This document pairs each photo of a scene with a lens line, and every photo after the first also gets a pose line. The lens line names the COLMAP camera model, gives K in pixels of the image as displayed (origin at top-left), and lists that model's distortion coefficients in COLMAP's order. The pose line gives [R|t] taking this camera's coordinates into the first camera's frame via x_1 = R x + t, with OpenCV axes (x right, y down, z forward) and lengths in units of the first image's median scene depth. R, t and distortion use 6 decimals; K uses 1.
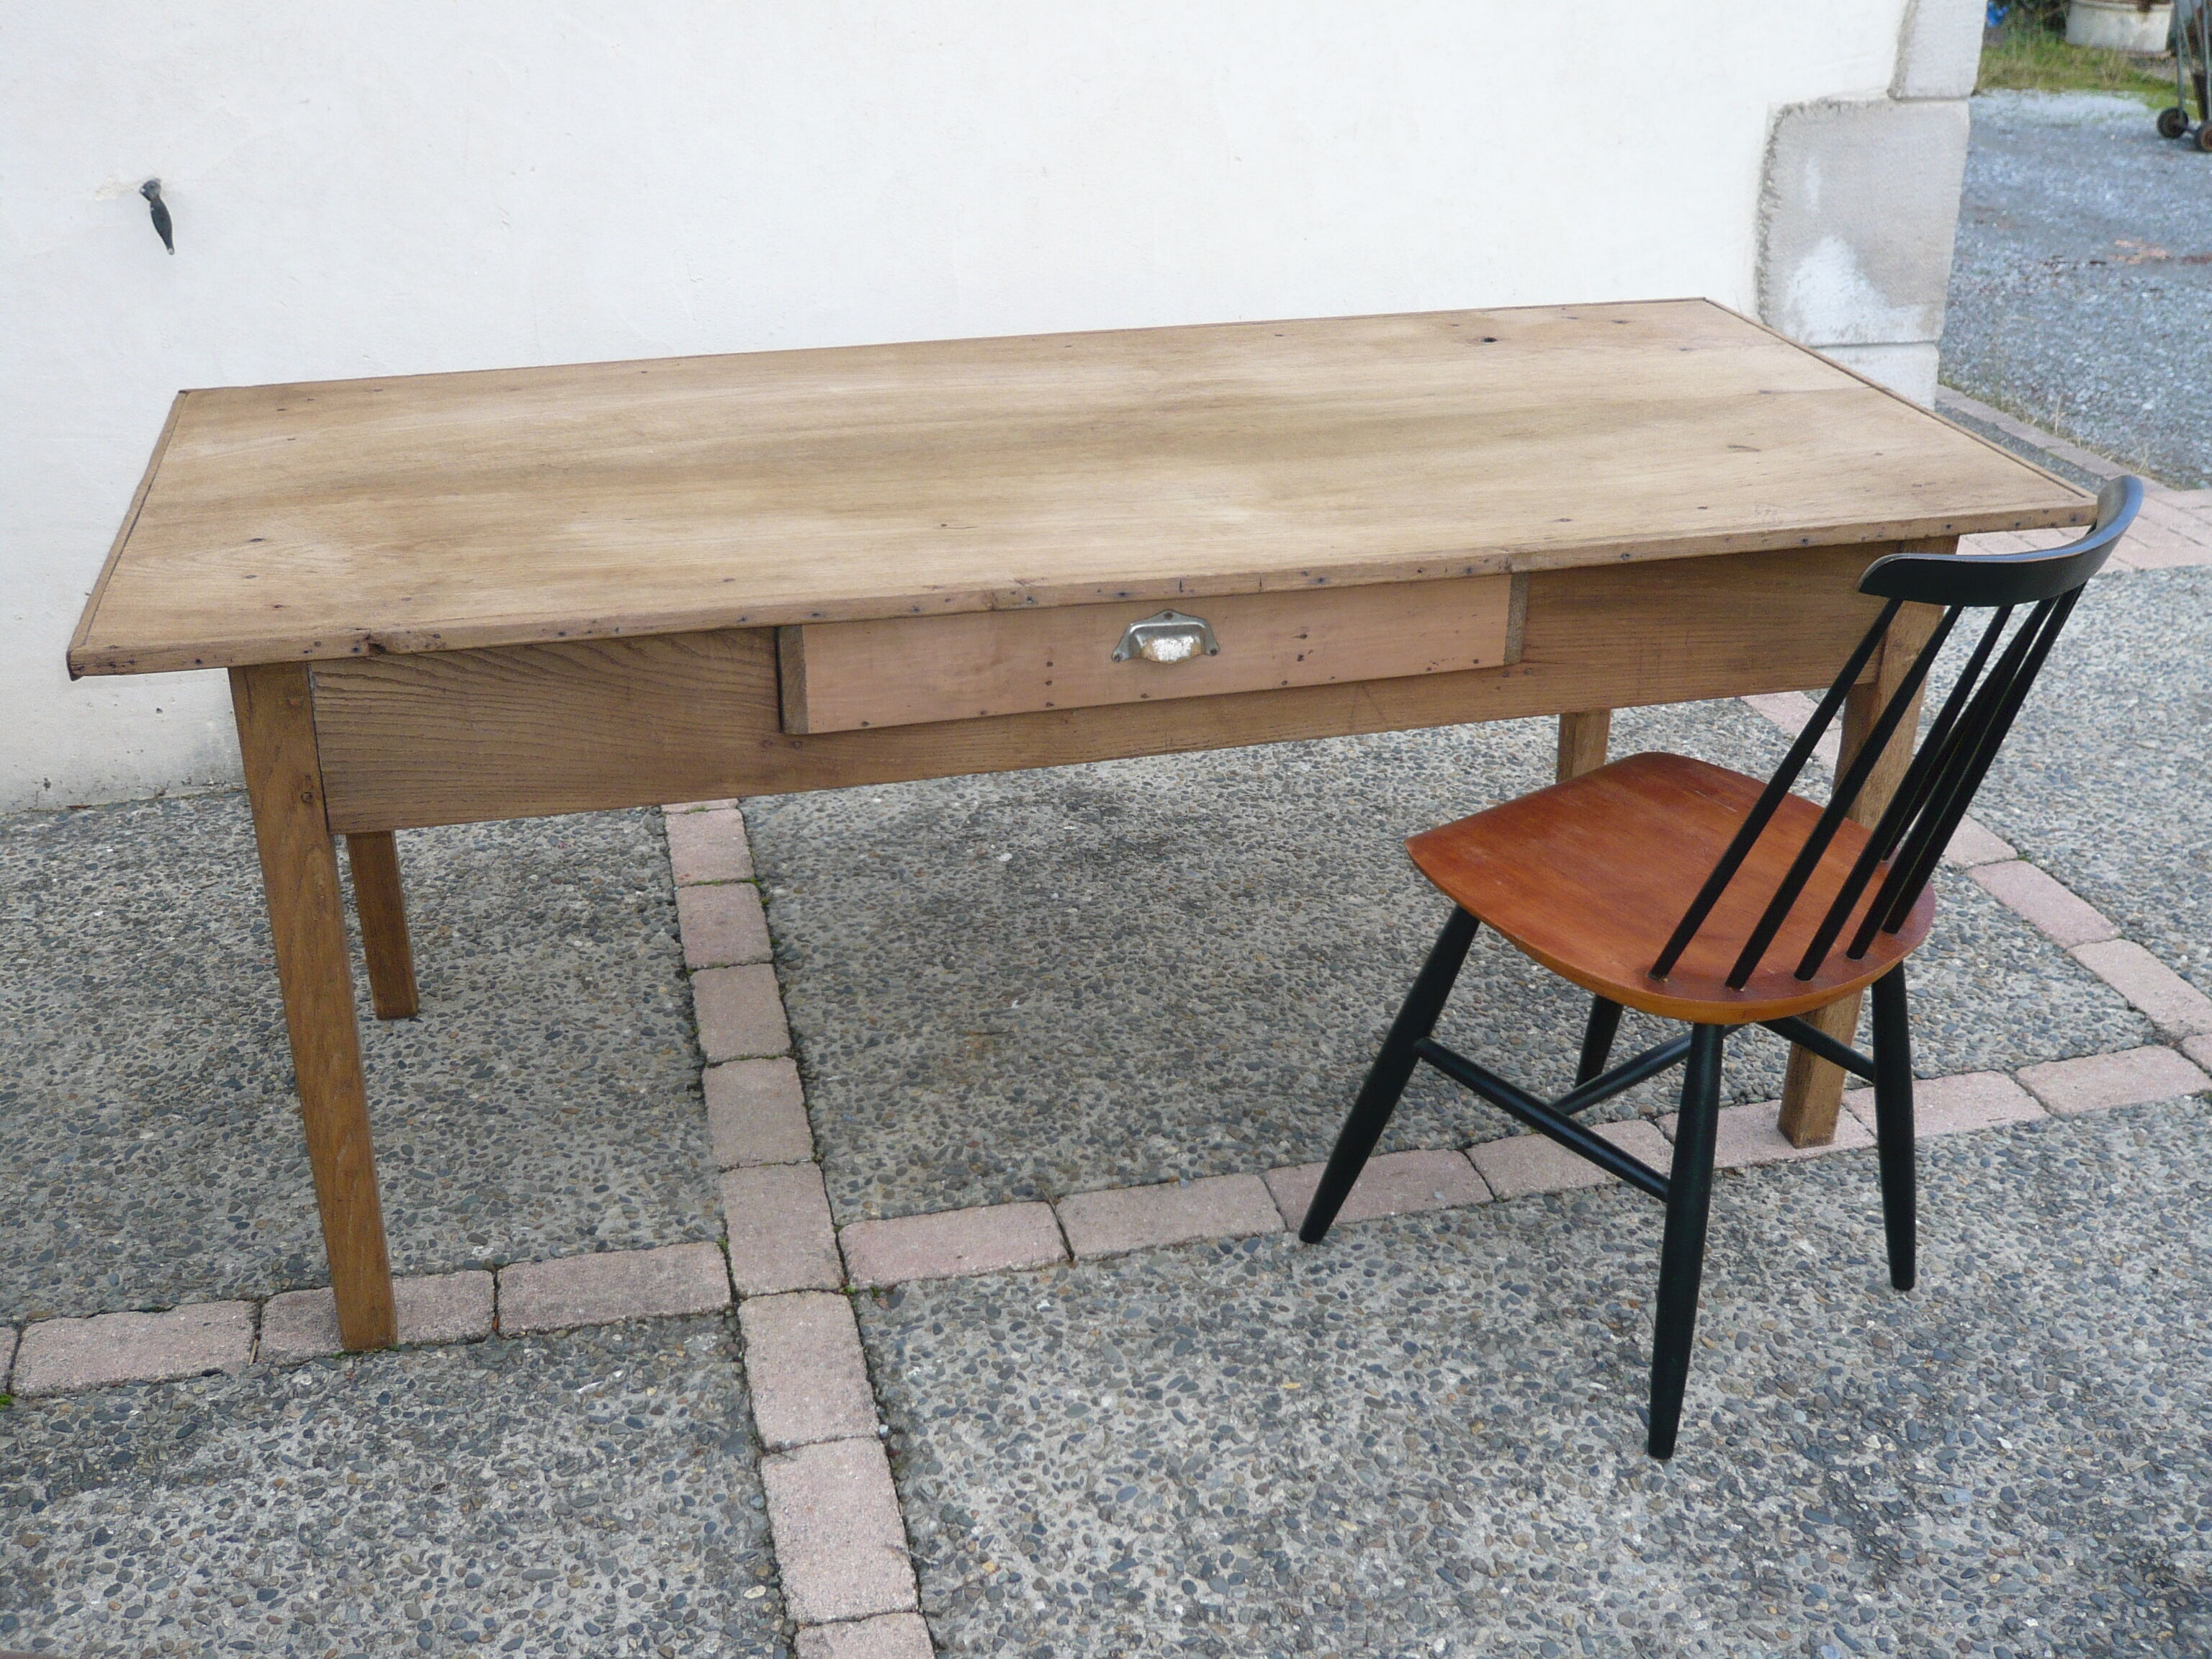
lens RADIAL K [[2329.9, 0, 1114.4], [0, 2329.9, 830.4], [0, 0, 1]] dist [-0.096715, 0.000000]
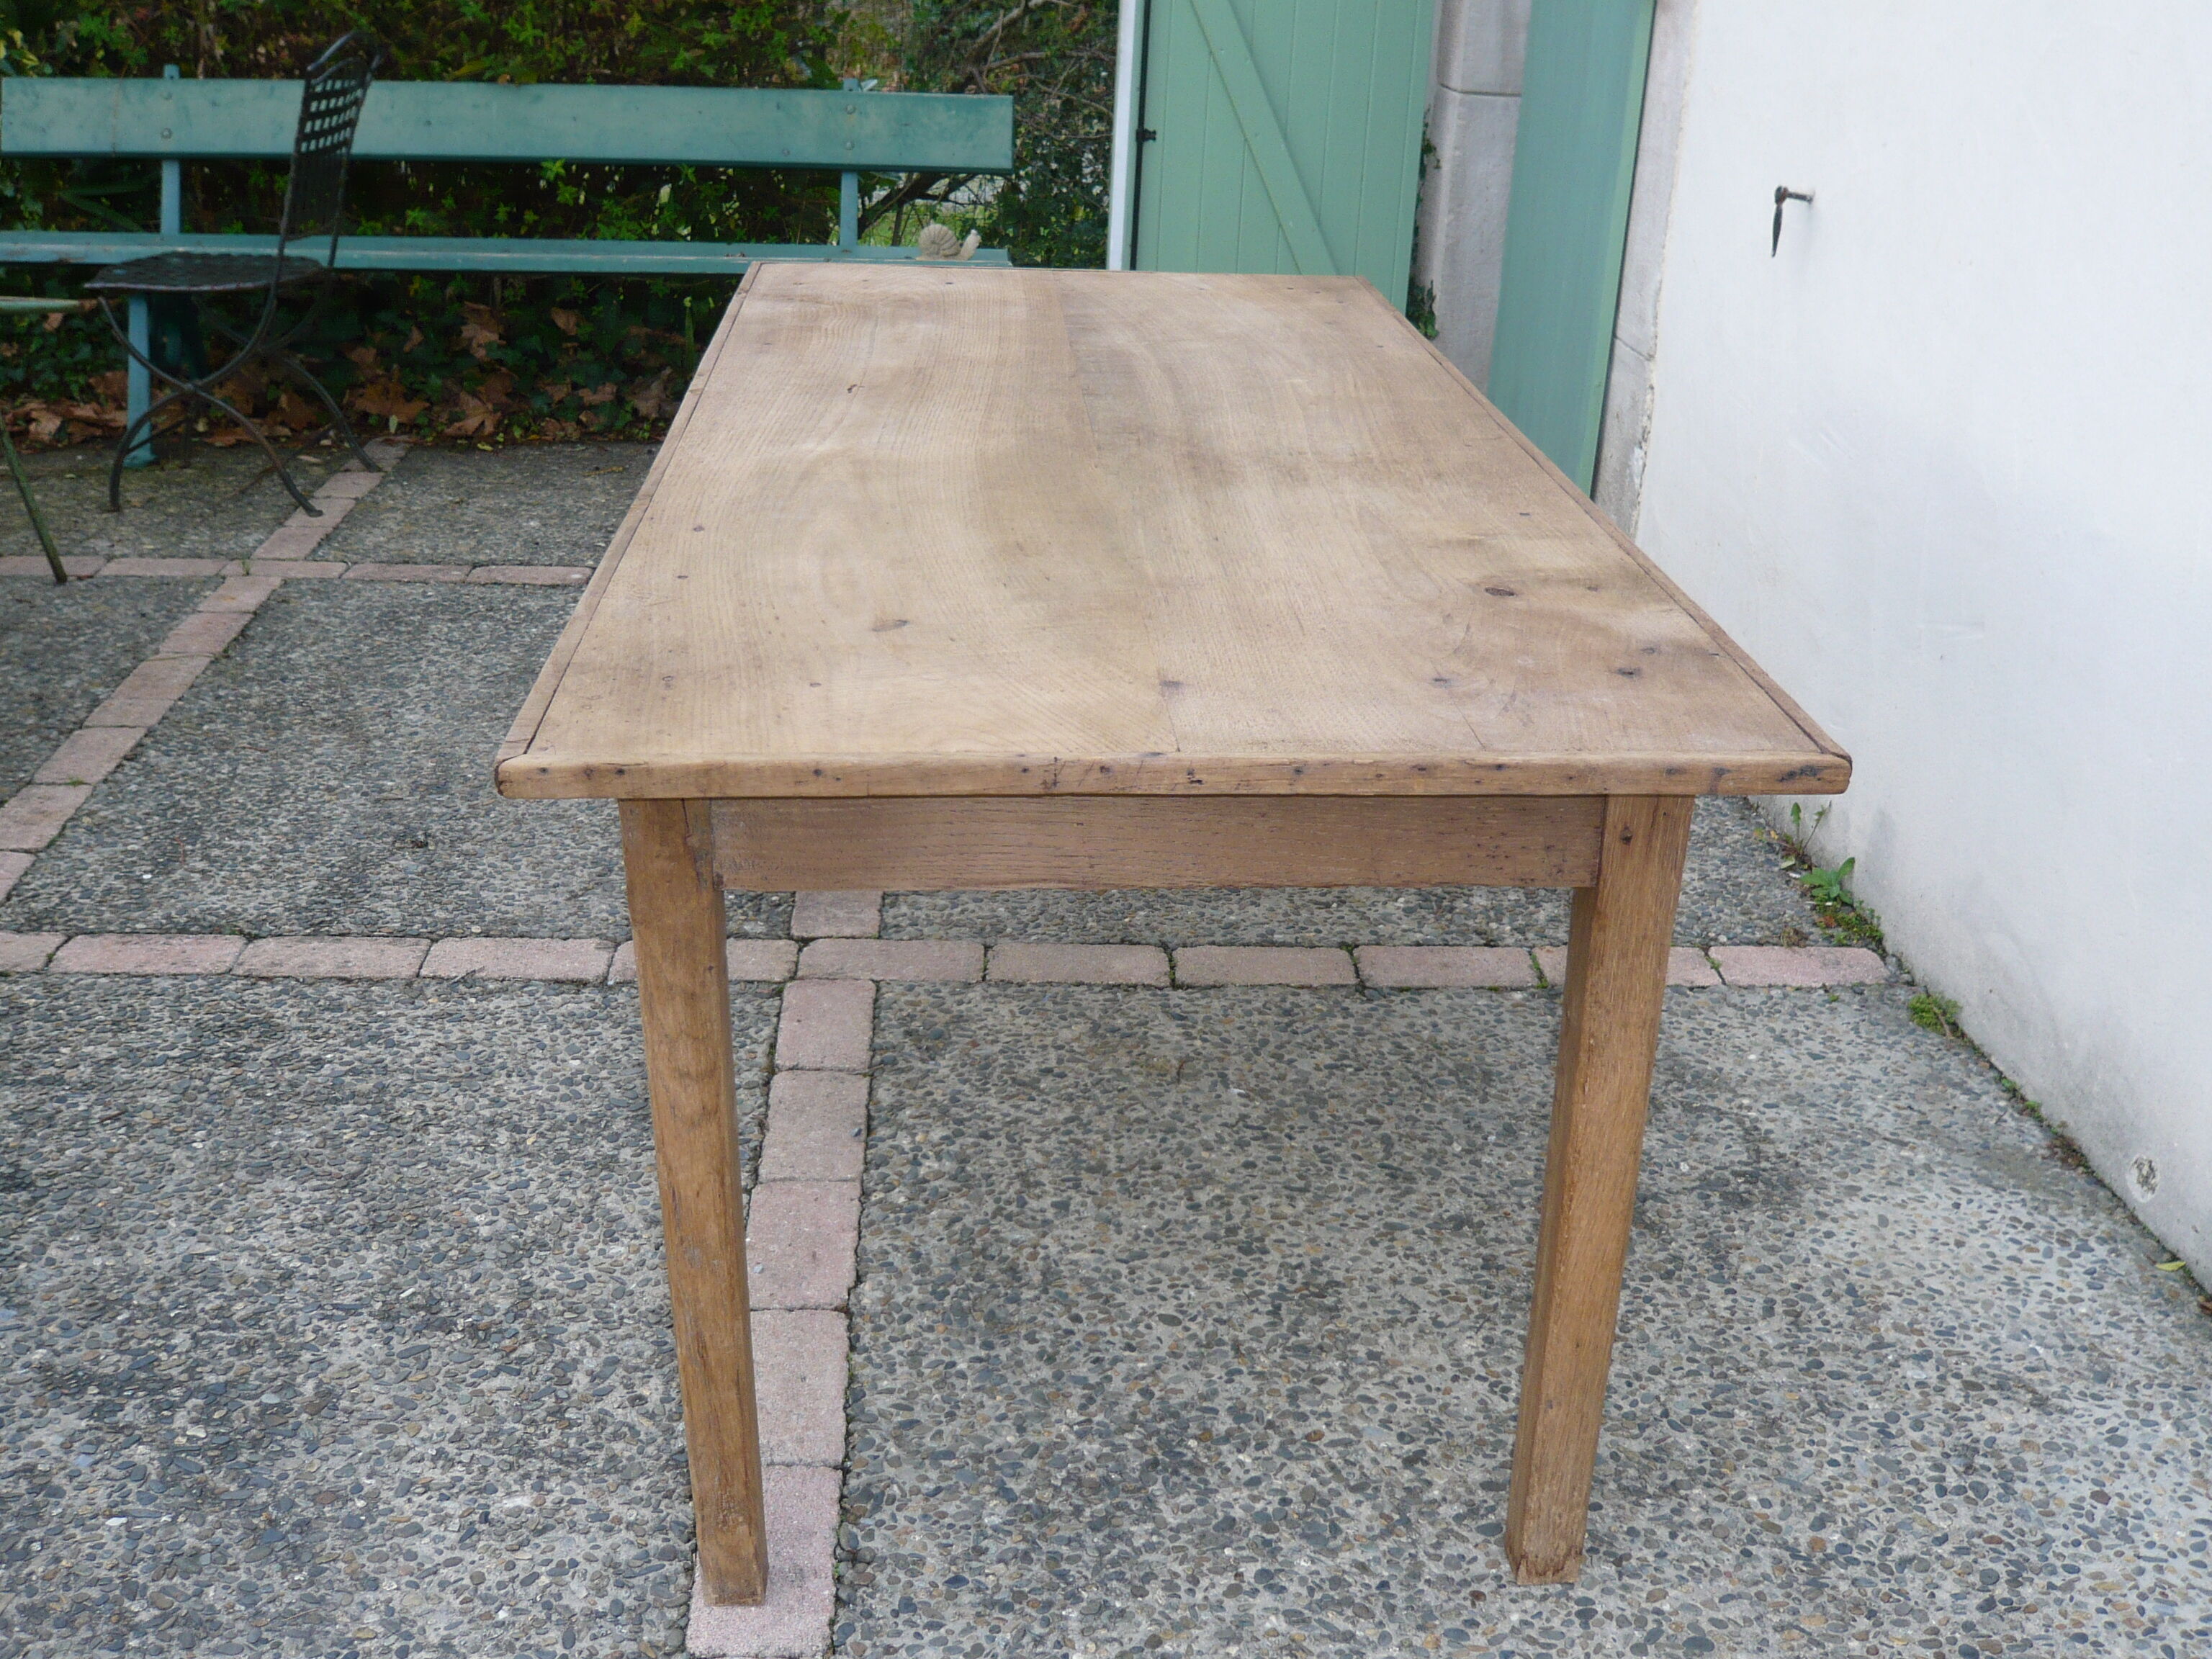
lens RADIAL K [[2329.9, 0, 1121.2], [0, 2329.9, 832.1], [0, 0, 1]] dist [-0.096715, 0.000000]
pose [[-0.178309, 0.368880, -0.912213, 0.935696], [-0.458219, 0.789284, 0.408737, -0.440511], [0.870770, 0.490875, 0.028292, 1.079399]]
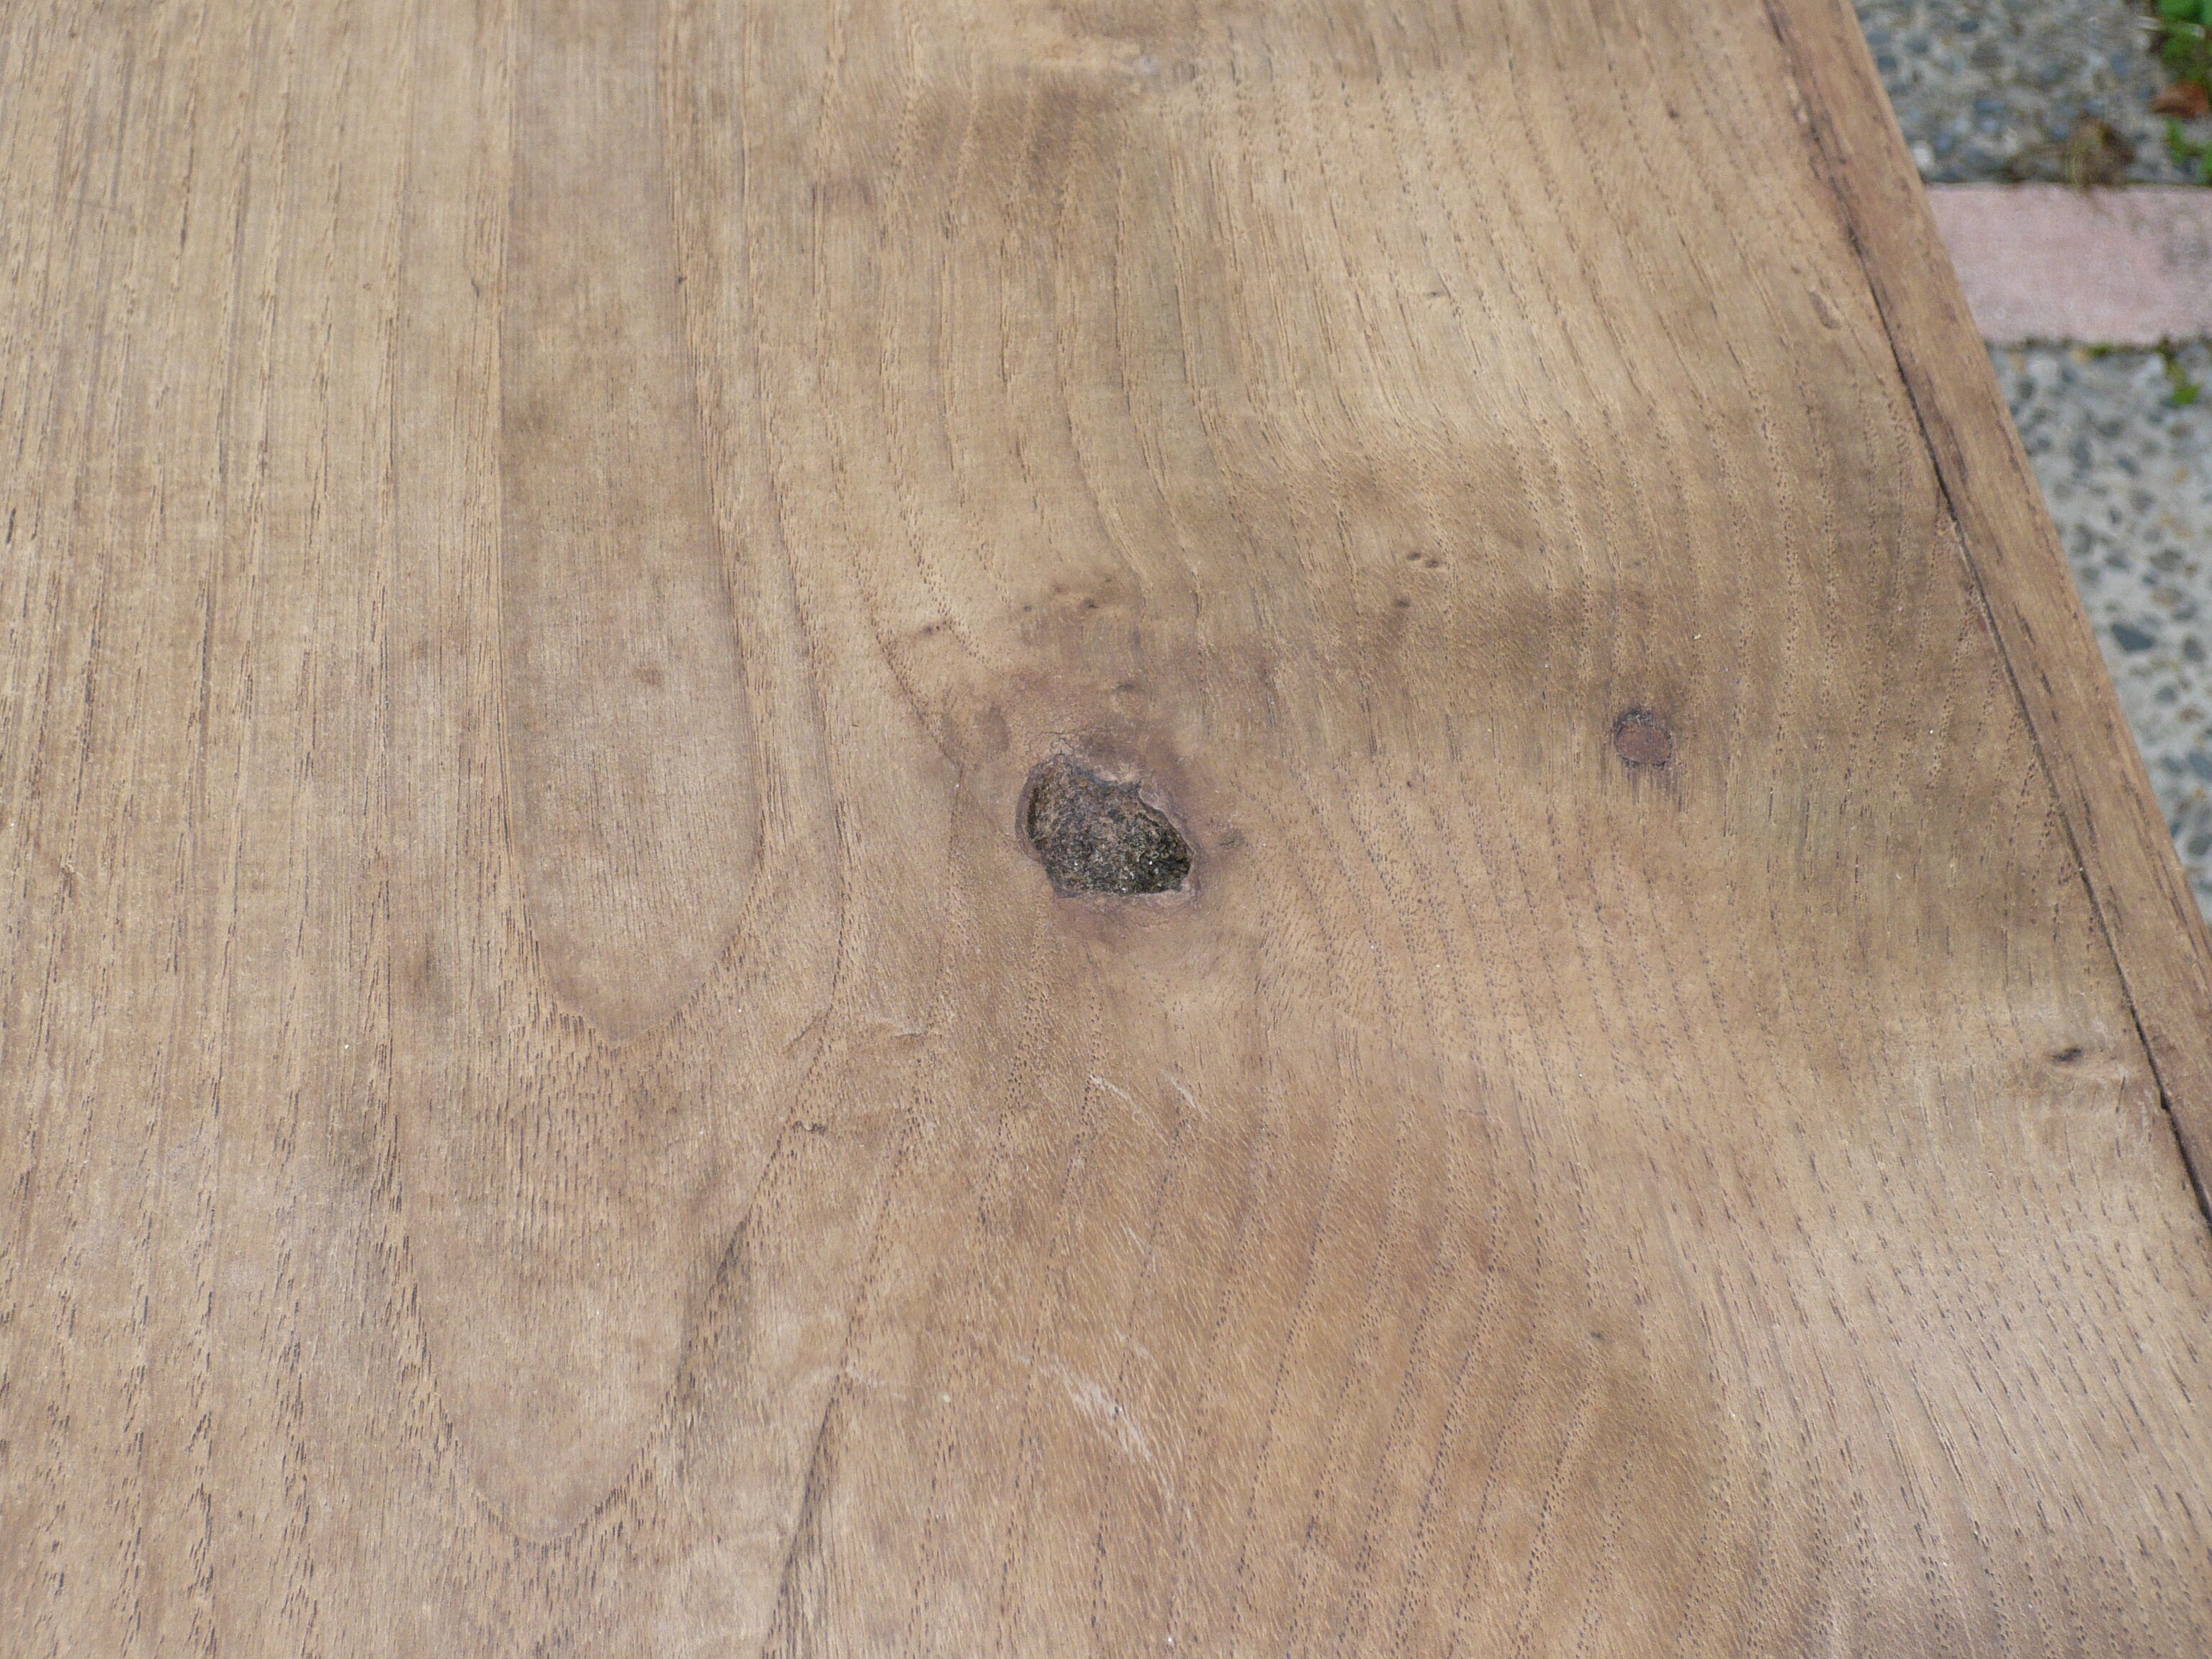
lens RADIAL K [[3428.4, 0, 1106.2], [0, 3428.4, 830.3], [0, 0, 1]] dist [-0.135467, 0.000000]
pose [[-0.135435, 0.778715, -0.612586, 0.325157], [-0.502136, 0.479049, 0.719980, -0.389838], [0.854117, 0.405112, 0.326141, 1.106205]]
